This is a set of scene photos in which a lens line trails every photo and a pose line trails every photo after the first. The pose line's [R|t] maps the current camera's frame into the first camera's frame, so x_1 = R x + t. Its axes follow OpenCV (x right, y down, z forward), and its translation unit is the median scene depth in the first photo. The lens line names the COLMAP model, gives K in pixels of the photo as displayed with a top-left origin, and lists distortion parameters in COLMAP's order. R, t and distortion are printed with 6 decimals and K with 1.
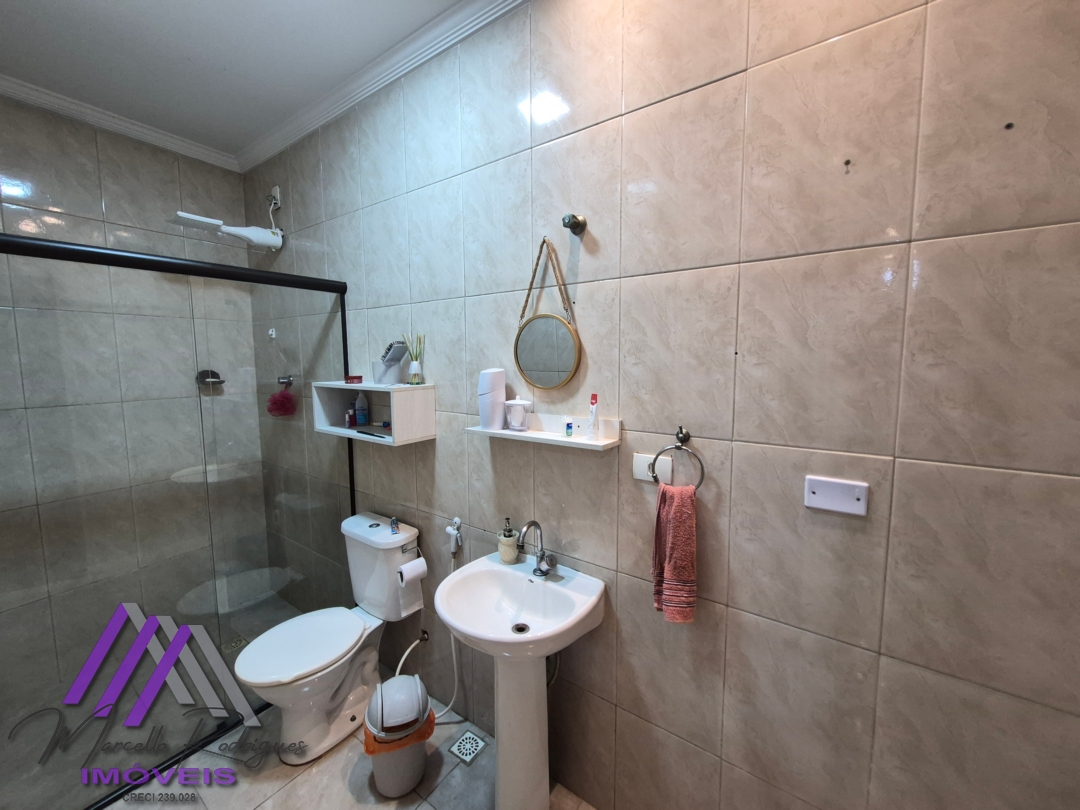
lens RADIAL K [[422.3, 0, 543.8], [0, 422.3, 402.9], [0, 0, 1]] dist [0.001088, -0.000588]
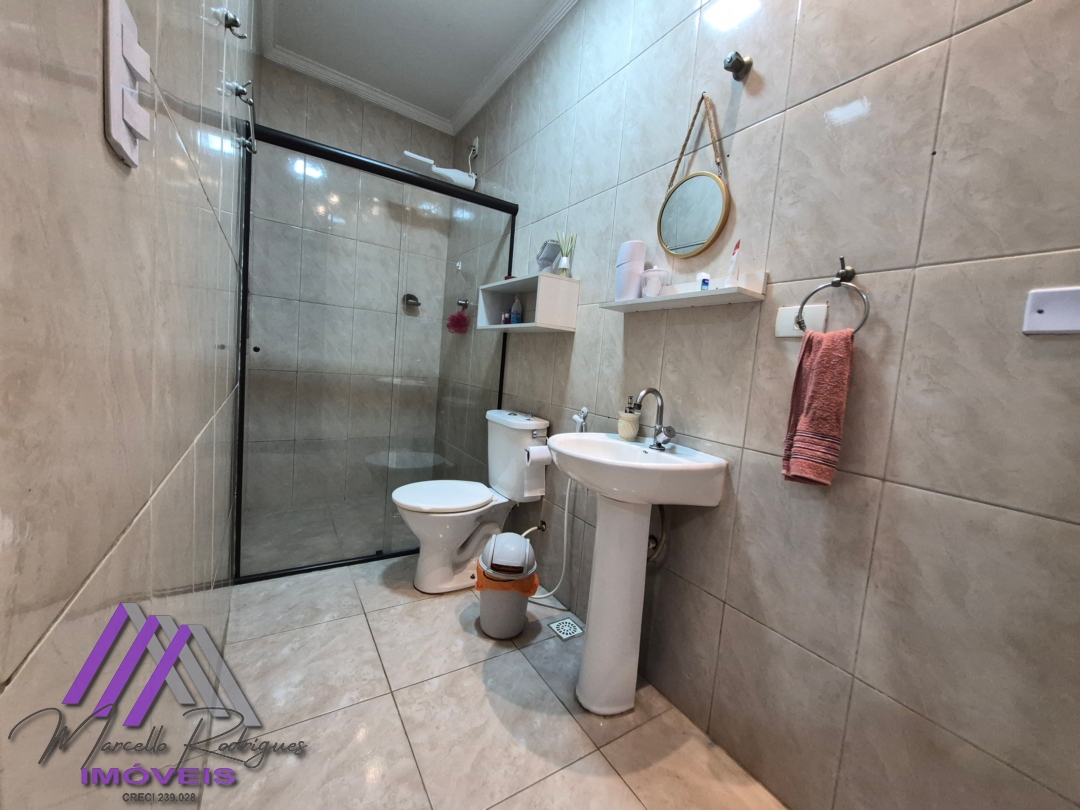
lens RADIAL K [[422.3, 0, 543.4], [0, 422.3, 399.4], [0, 0, 1]] dist [0.001088, -0.000588]
pose [[0.922768, 0.113633, -0.368221, 0.089844], [-0.123936, 0.992281, -0.004367, 0.314058], [0.364883, 0.049666, 0.929728, 0.013785]]
